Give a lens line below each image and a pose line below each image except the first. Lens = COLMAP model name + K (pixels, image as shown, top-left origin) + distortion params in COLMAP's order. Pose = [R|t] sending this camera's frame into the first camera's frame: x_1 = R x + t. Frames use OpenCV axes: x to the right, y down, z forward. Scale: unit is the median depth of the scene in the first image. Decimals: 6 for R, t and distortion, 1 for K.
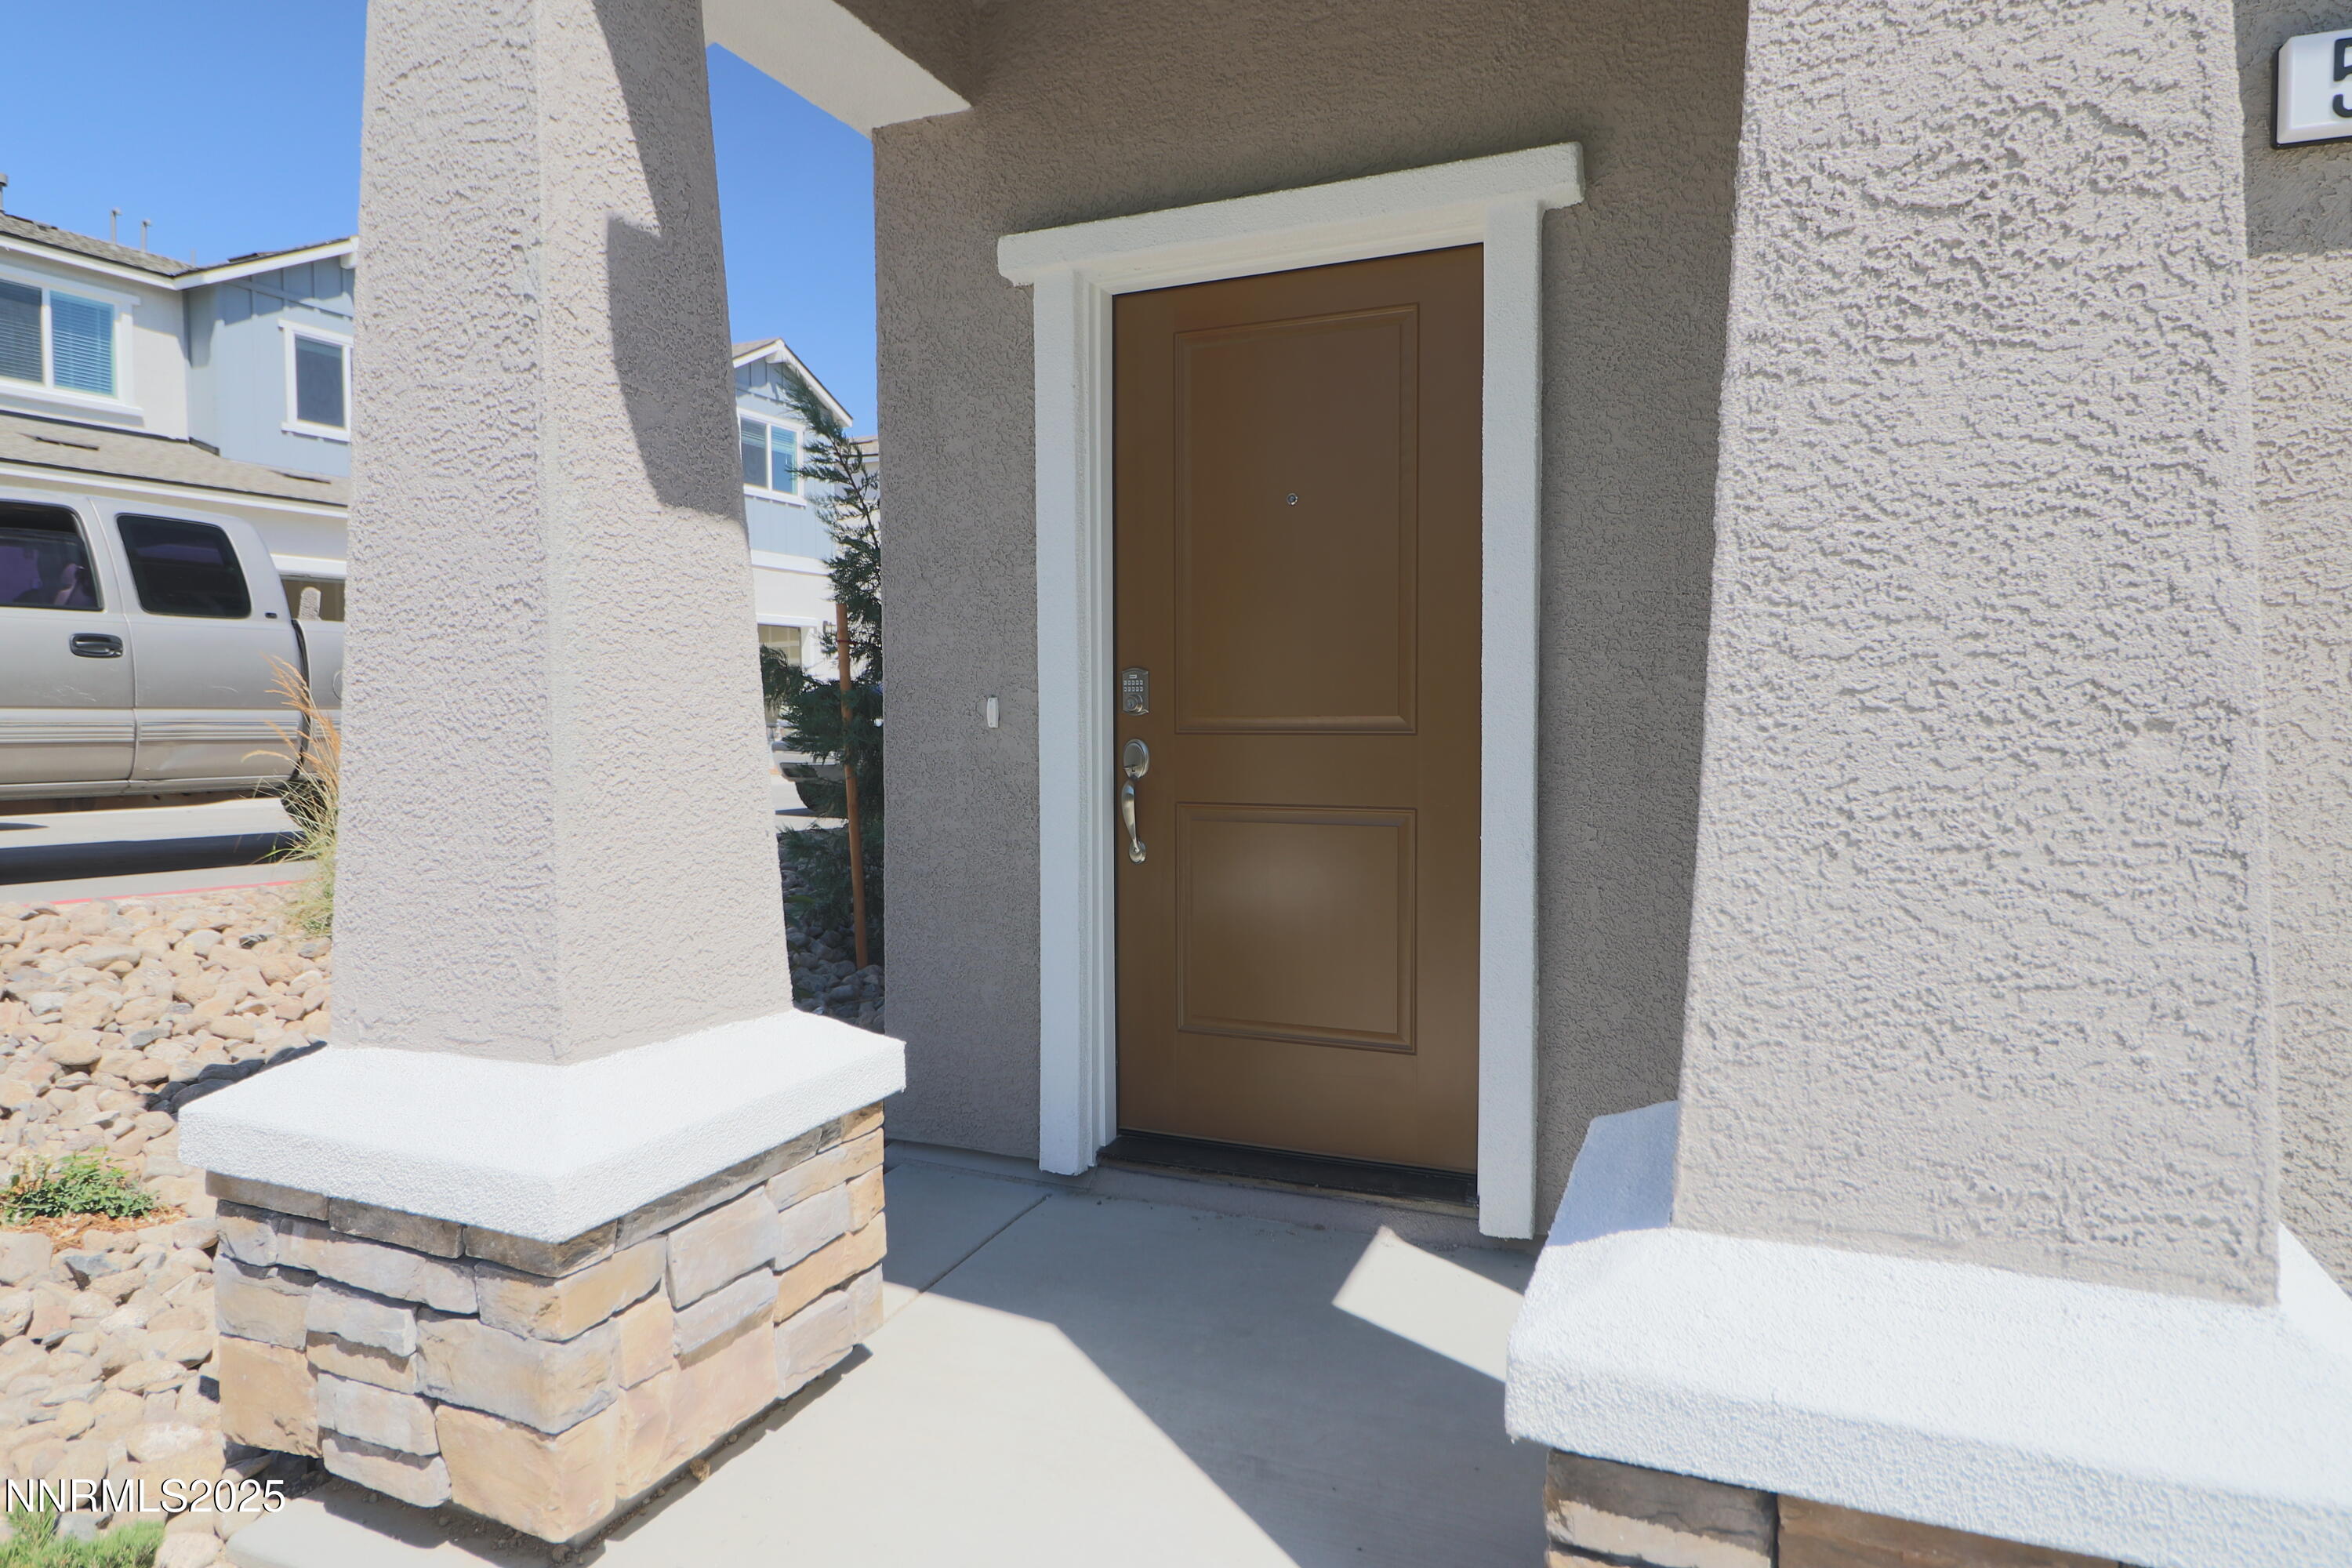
lens RADIAL K [[1383.5, 0, 1174.1], [0, 1383.5, 780.6], [0, 0, 1]] dist [0.004339, 0.000447]
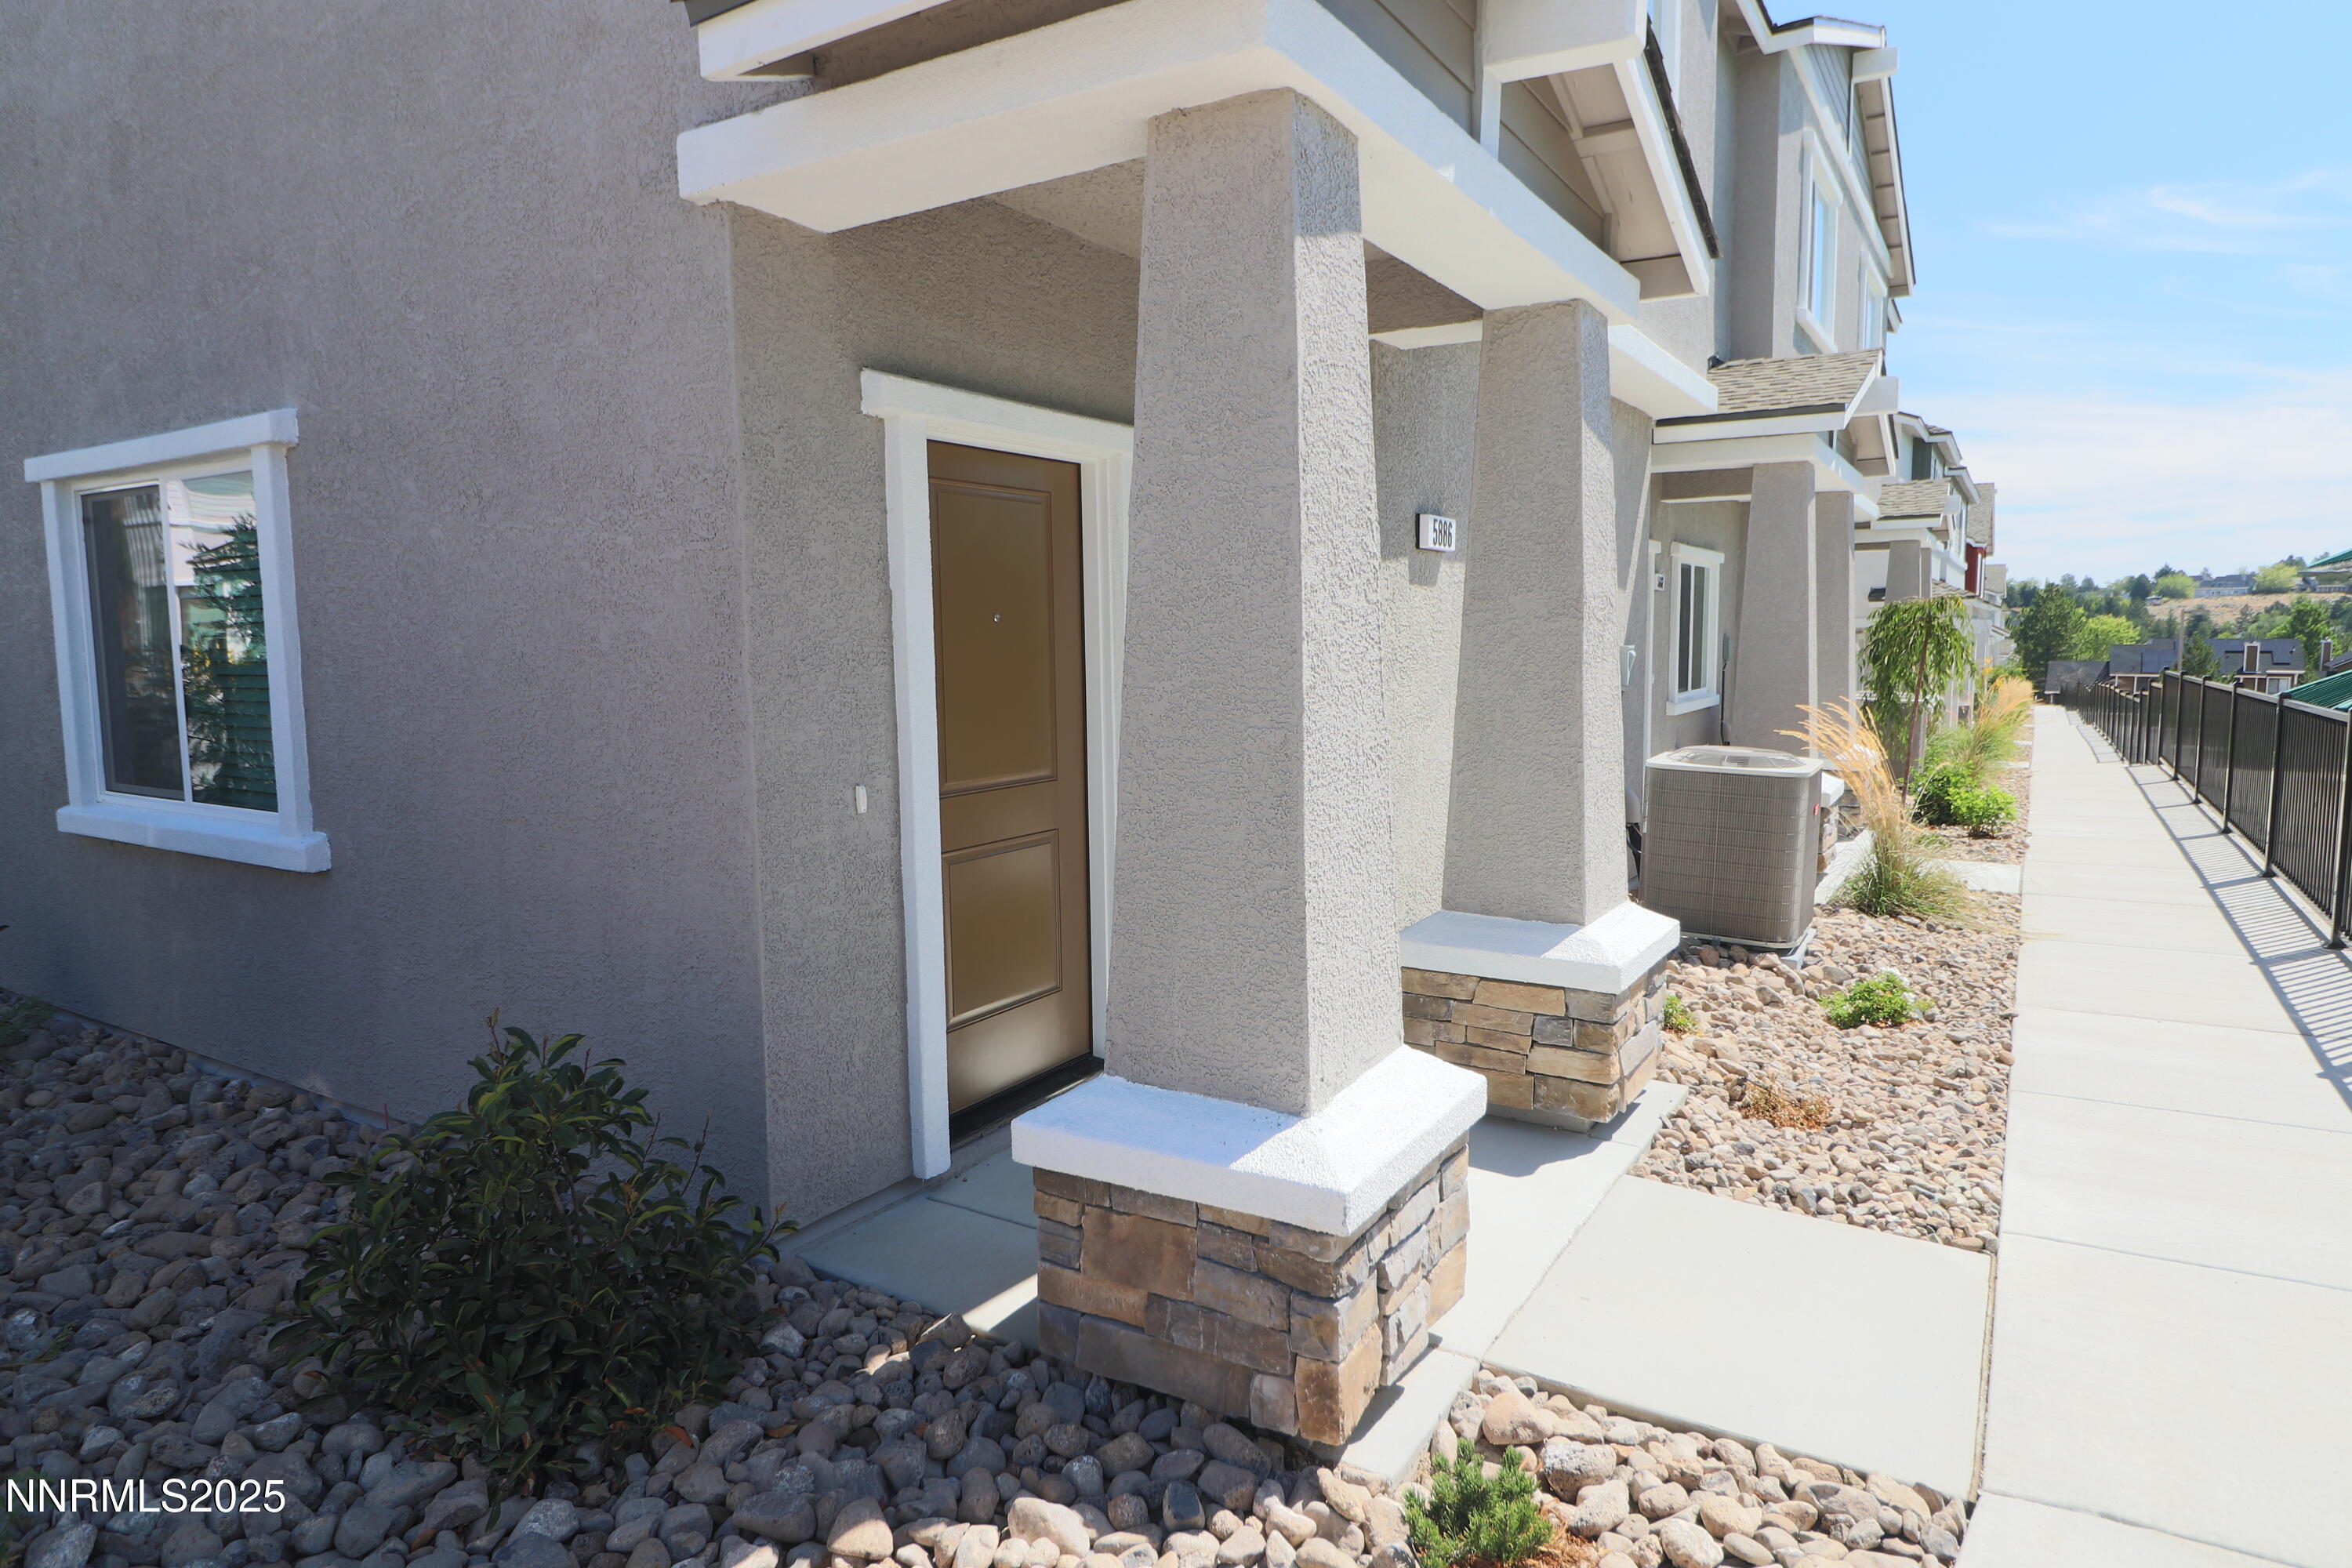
lens RADIAL K [[1383.5, 0, 1176.4], [0, 1383.5, 781.2], [0, 0, 1]] dist [0.004339, 0.000447]
pose [[0.154780, -0.100405, 0.982834, -1.165796], [0.056636, 0.994088, 0.092636, -0.150838], [-0.986324, 0.041325, 0.159552, 0.577795]]
